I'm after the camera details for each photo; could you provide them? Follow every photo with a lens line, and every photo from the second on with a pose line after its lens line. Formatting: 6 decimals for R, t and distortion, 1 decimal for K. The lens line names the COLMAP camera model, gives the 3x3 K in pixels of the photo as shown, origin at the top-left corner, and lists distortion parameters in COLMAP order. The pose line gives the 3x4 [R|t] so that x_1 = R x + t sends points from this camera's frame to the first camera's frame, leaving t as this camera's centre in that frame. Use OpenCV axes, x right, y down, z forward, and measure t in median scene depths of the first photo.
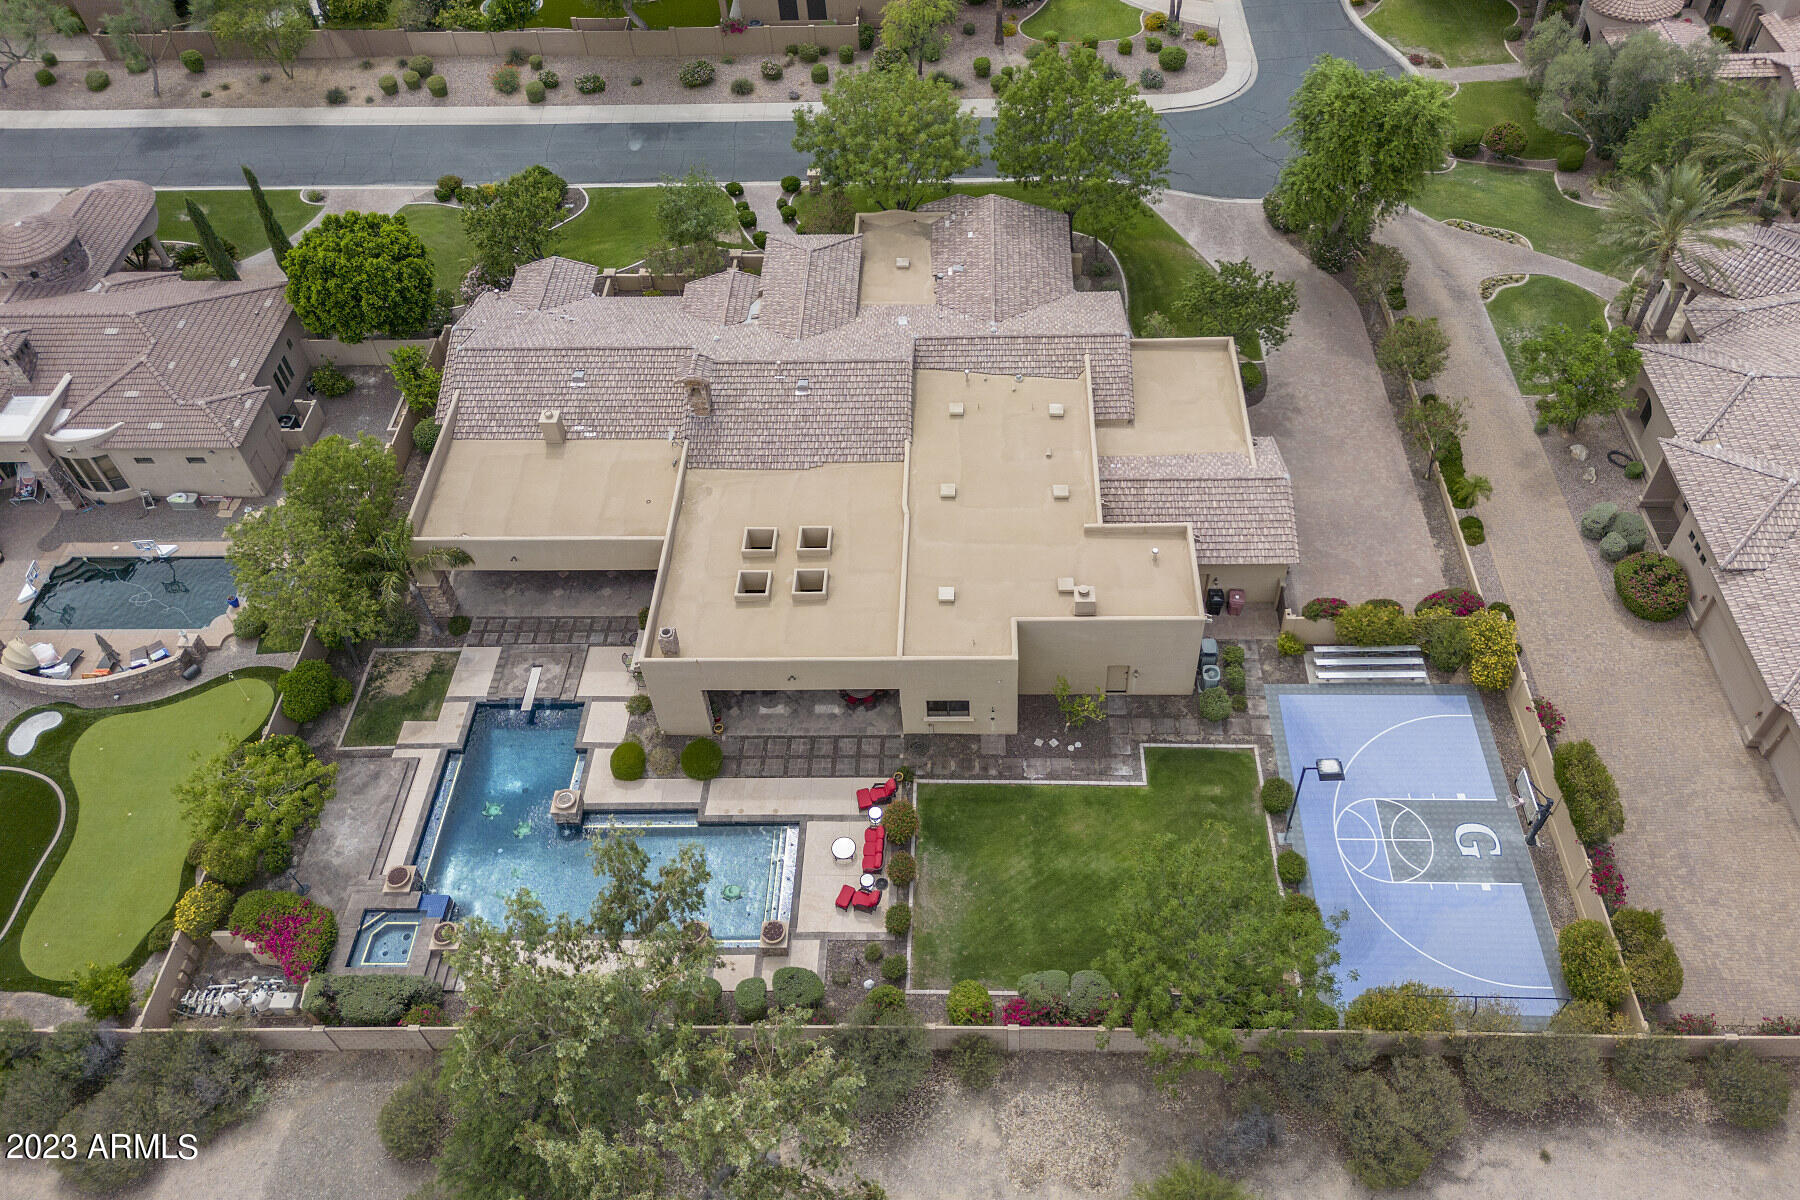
lens RADIAL K [[1342.1, 0, 928.7], [0, 1342.1, 540.4], [0, 0, 1]] dist [0.052451, -0.009381]
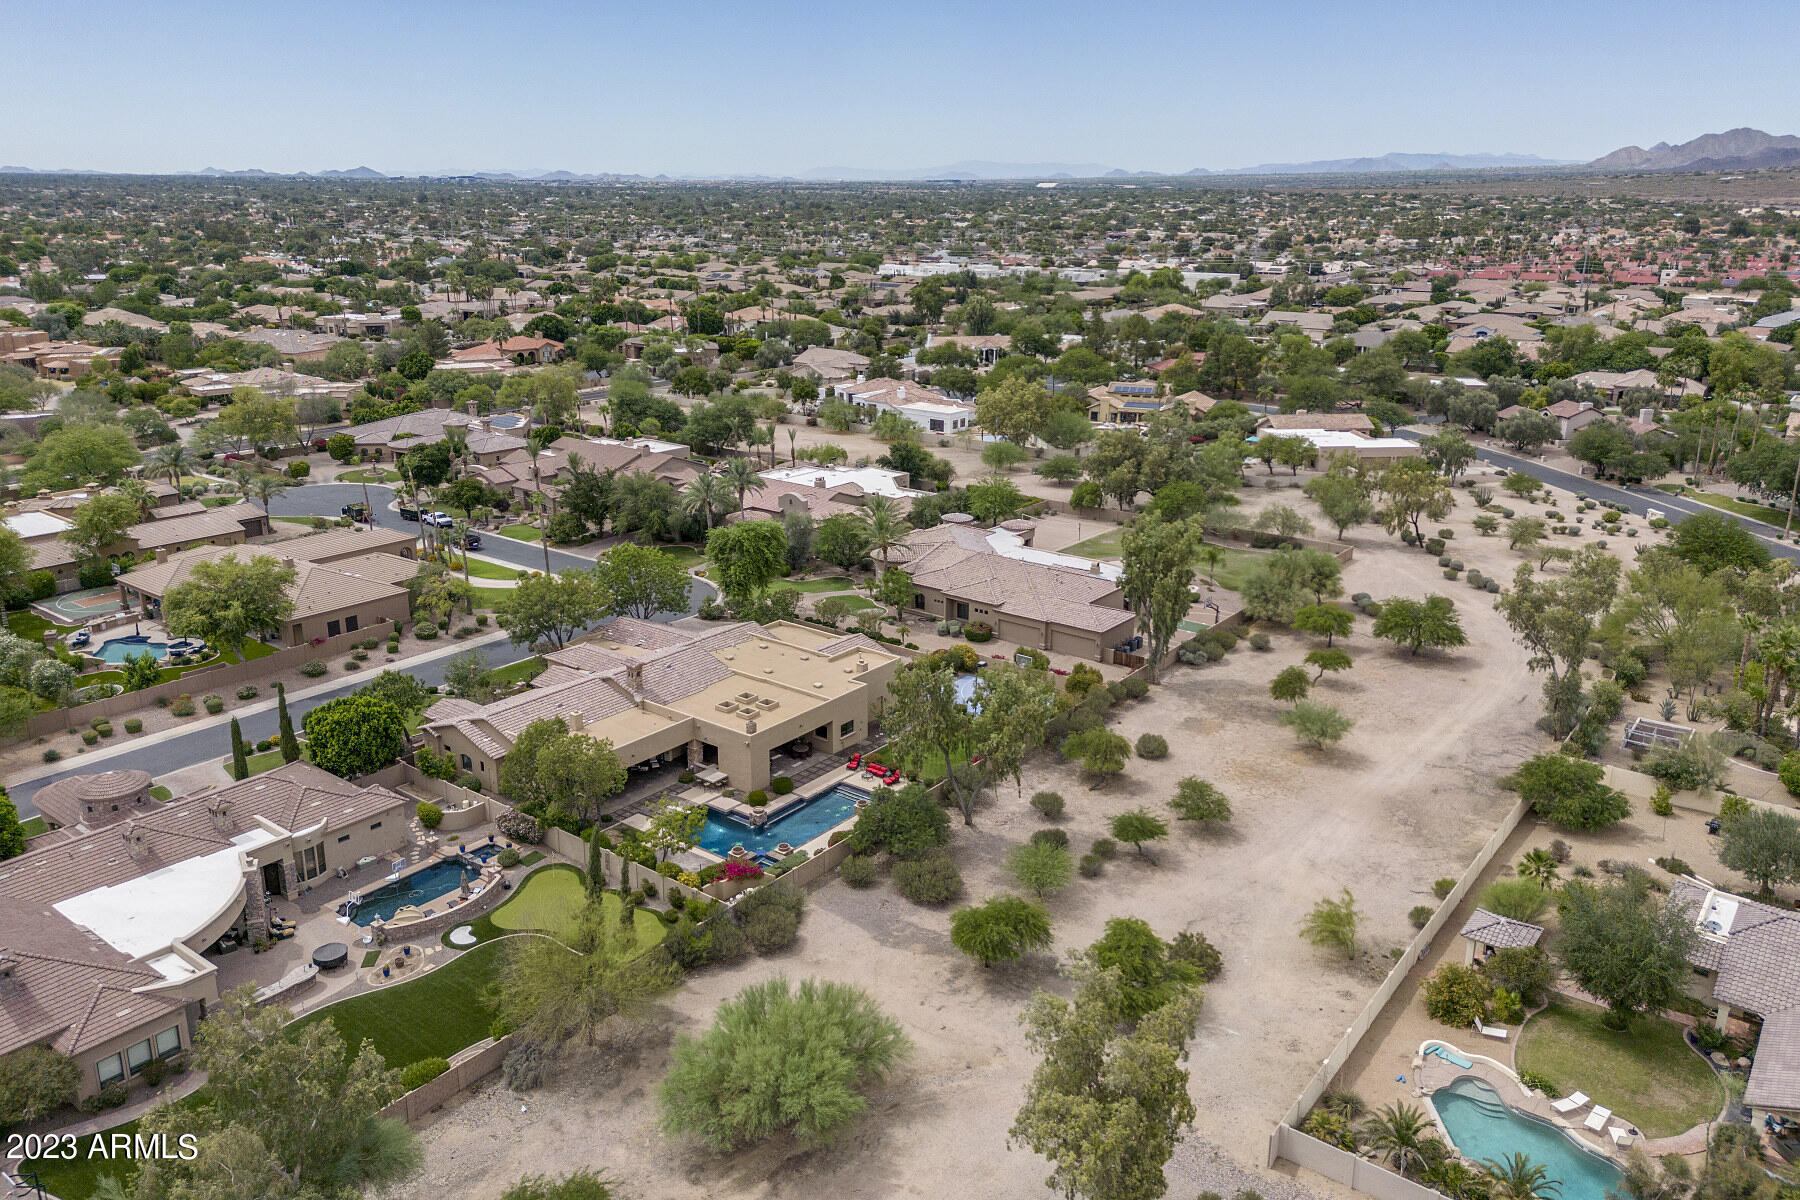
lens RADIAL K [[1308.5, 0, 900.0], [0, 1308.5, 600.0], [0, 0, 1]] dist [0.077149, -0.061102]
pose [[0.595787, -0.206701, 0.776088, -1.422206], [0.576064, 0.783312, -0.233608, 0.470329], [-0.559632, 0.586257, 0.585760, -0.373364]]
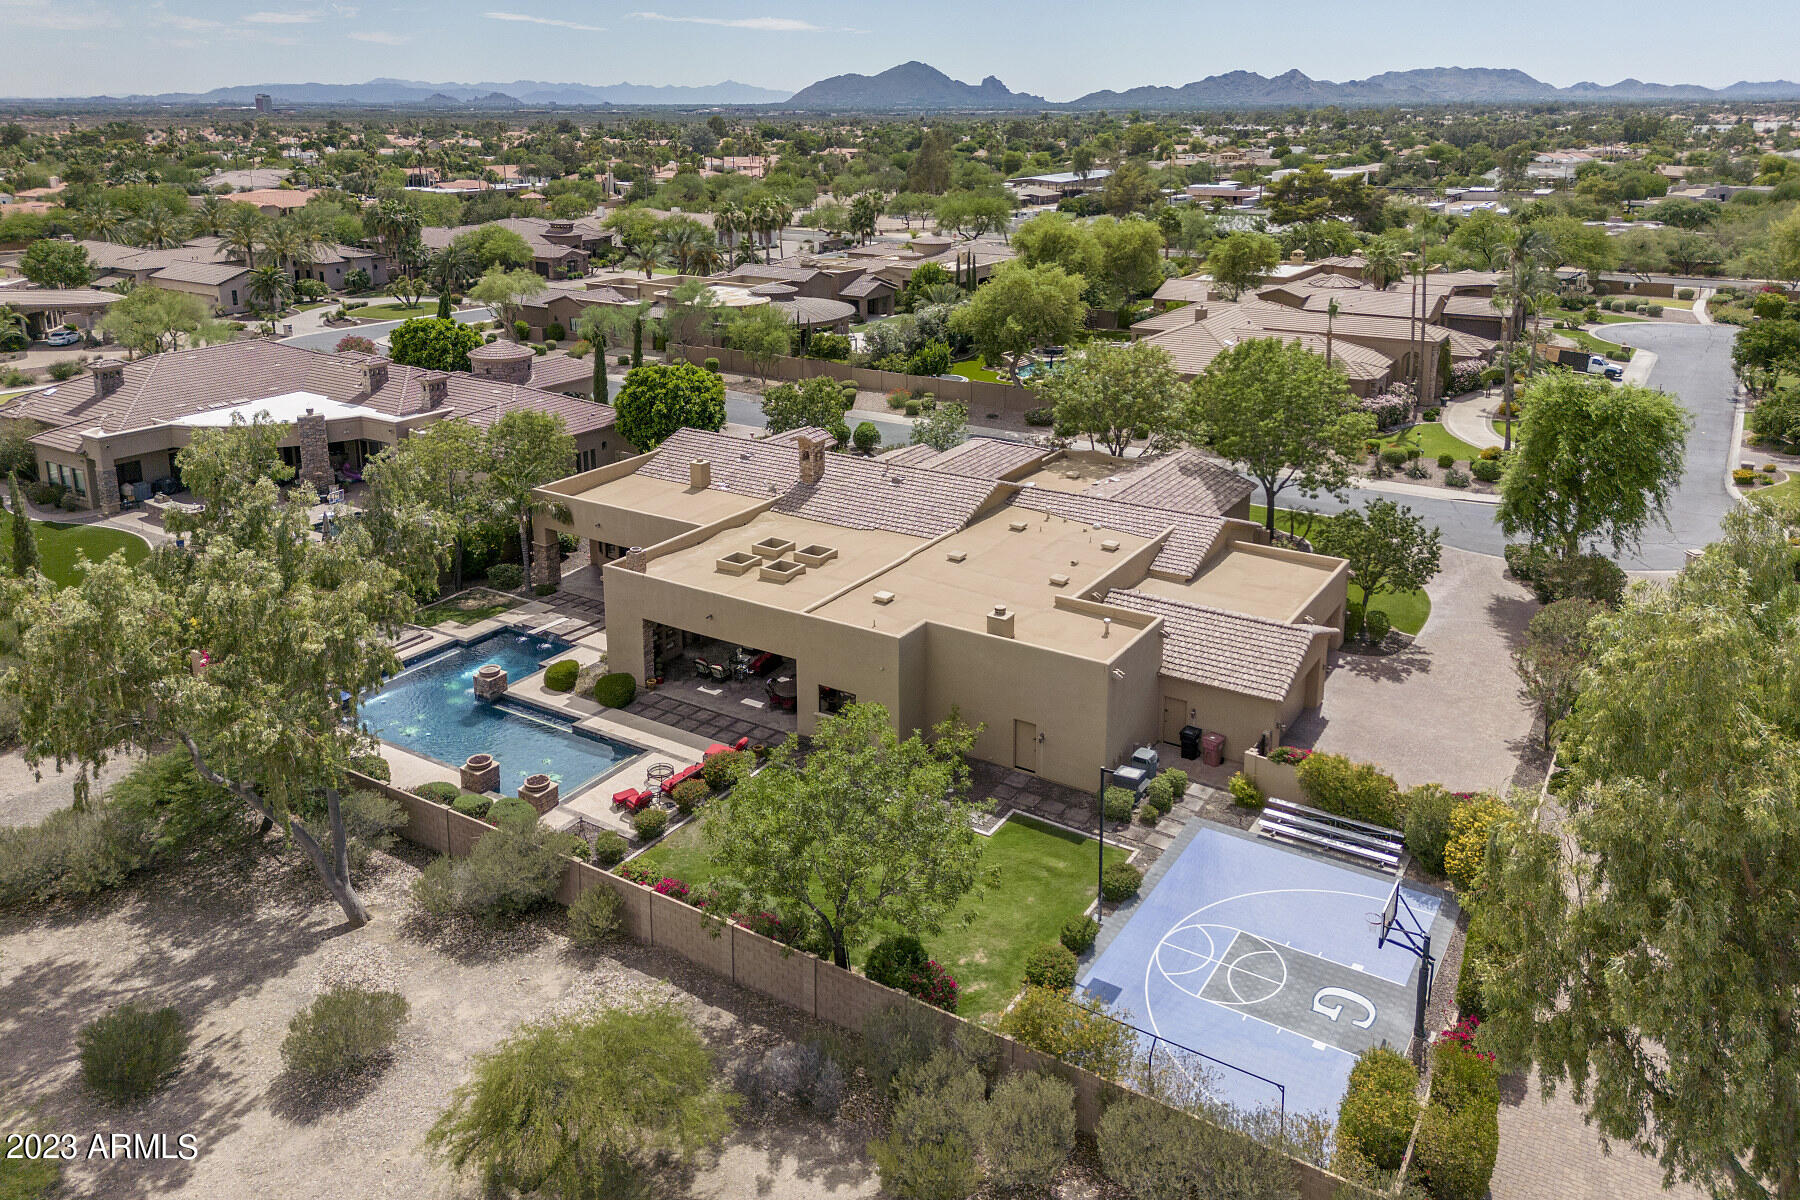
lens RADIAL K [[1305.0, 0, 896.3], [0, 1305.0, 464.6], [0, 0, 1]] dist [0.053349, -0.003995]
pose [[0.854920, 0.164541, -0.491973, 0.443673], [-0.398306, 0.815804, -0.419305, 0.333925], [0.332361, 0.554428, 0.762985, 0.202851]]
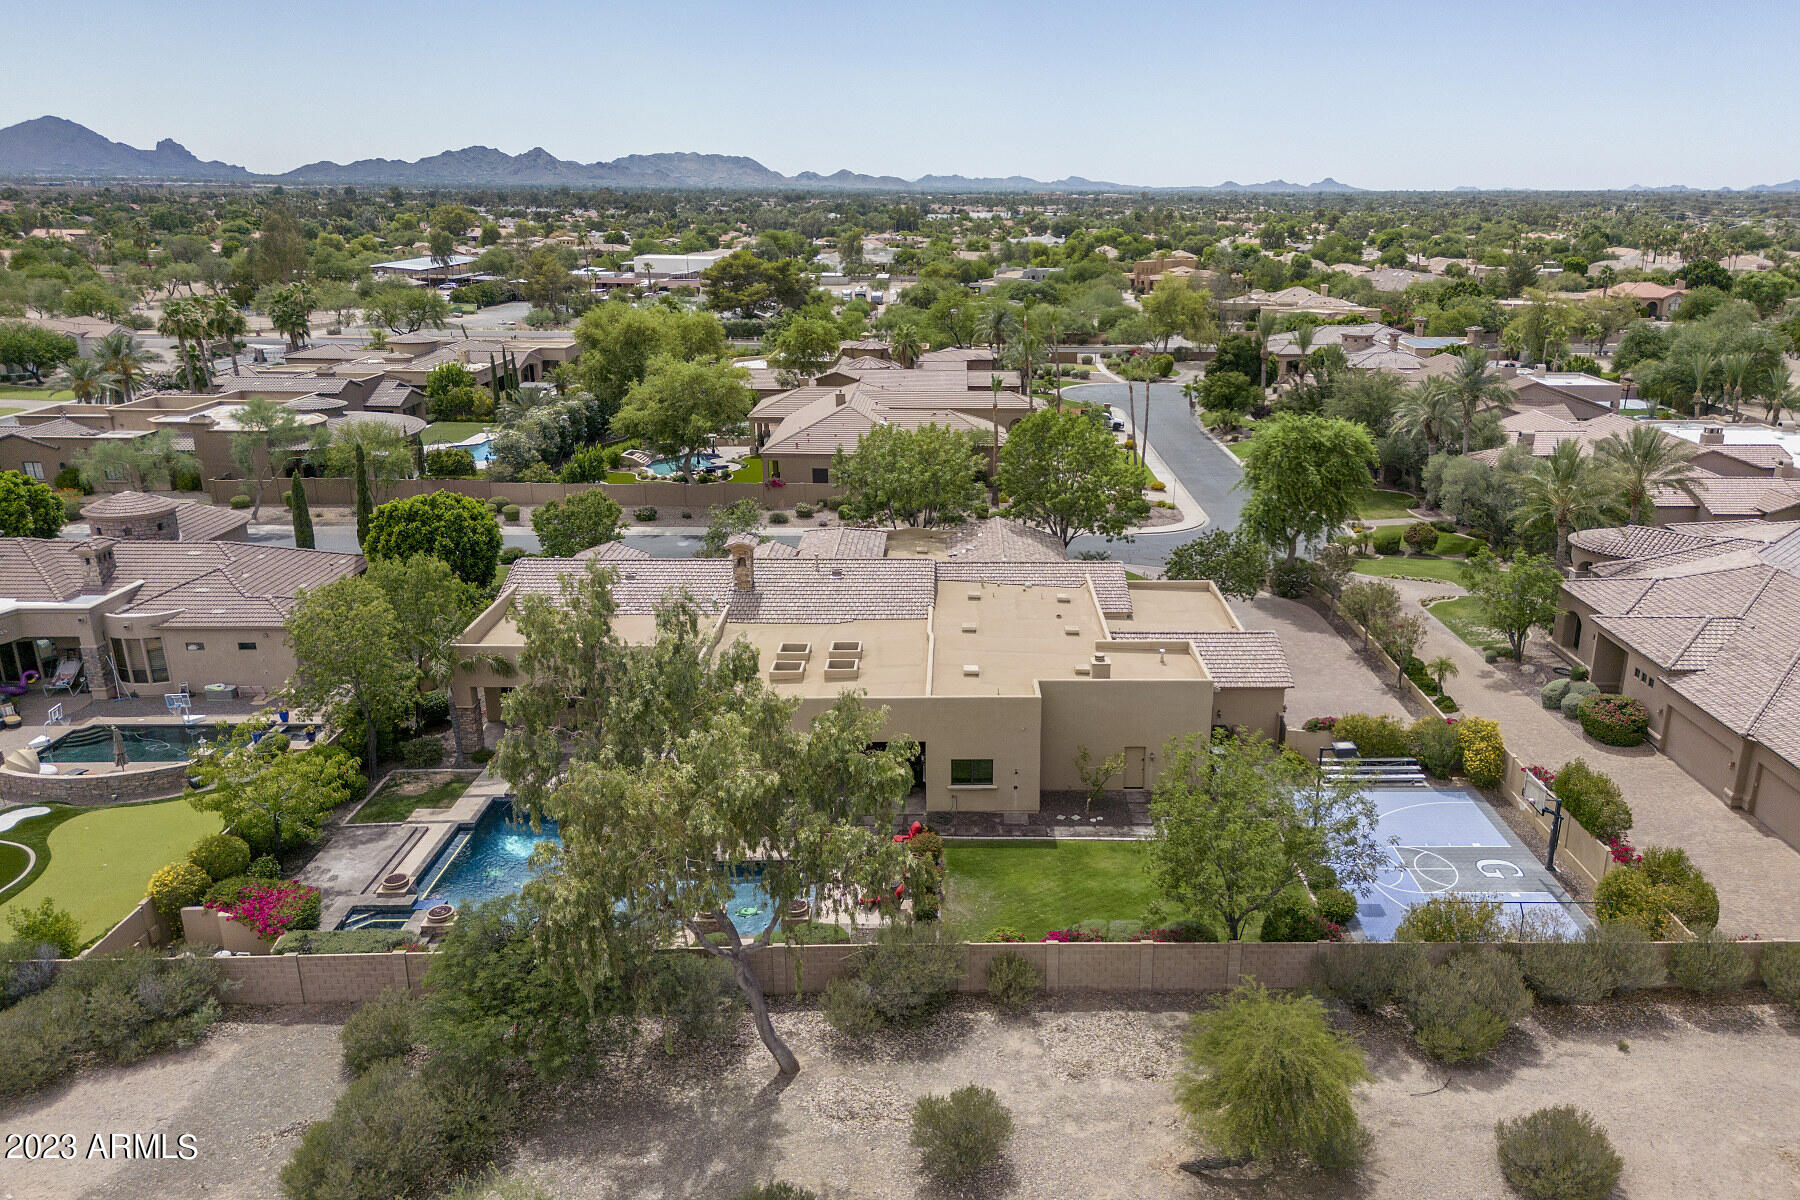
lens RADIAL K [[1305.5, 0, 991.8], [0, 1305.5, 629.2], [0, 0, 1]] dist [0.080968, -0.058216]
pose [[0.997900, 0.022584, 0.060715, -0.031636], [0.009811, 0.873760, -0.486259, 0.480118], [-0.064032, 0.485833, 0.871703, 0.071813]]
